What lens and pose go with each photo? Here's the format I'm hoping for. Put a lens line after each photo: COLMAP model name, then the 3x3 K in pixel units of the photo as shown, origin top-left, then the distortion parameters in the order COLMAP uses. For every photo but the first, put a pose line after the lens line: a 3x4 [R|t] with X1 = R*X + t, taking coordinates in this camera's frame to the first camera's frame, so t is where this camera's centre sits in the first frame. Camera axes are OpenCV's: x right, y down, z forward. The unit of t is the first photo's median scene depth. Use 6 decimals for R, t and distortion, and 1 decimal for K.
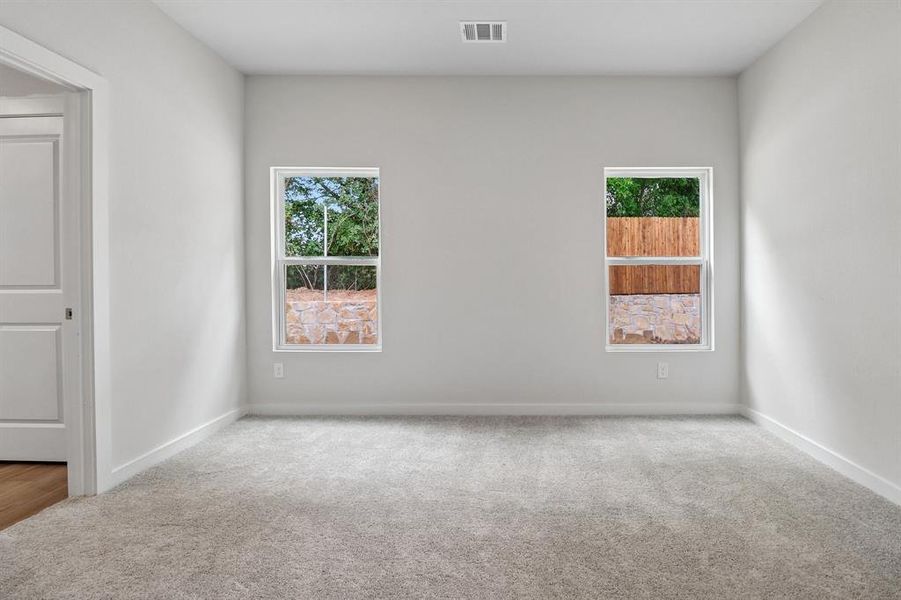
lens RADIAL K [[425.3, 0, 408.9], [0, 425.3, 281.9], [0, 0, 1]] dist [0.001035, -0.010334]
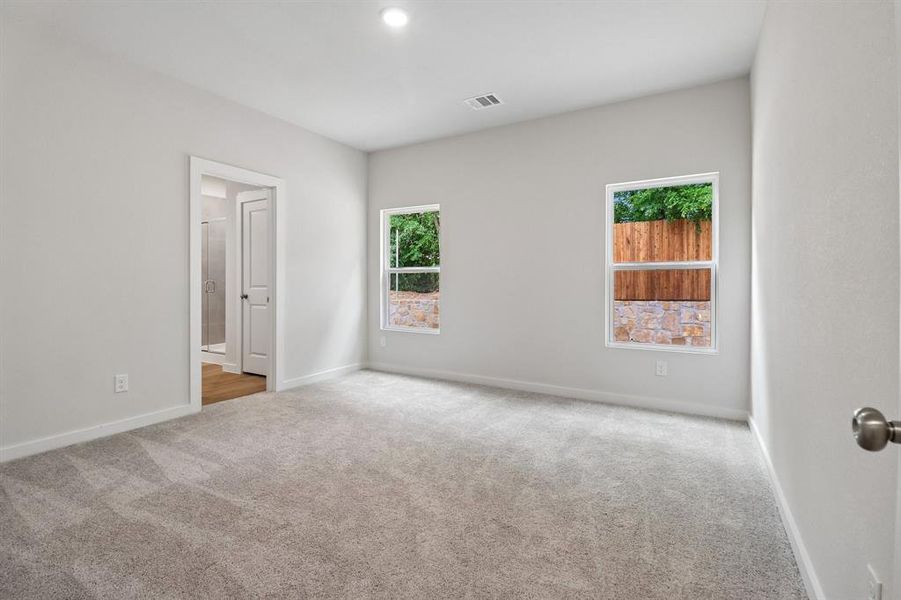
lens RADIAL K [[425.3, 0, 442.1], [0, 425.3, 283.7], [0, 0, 1]] dist [0.001035, -0.010334]
pose [[0.849277, 0.002613, -0.527941, 0.693626], [-0.005182, 0.999981, -0.003387, 0.001969], [0.527922, 0.005612, 0.849274, -0.199047]]
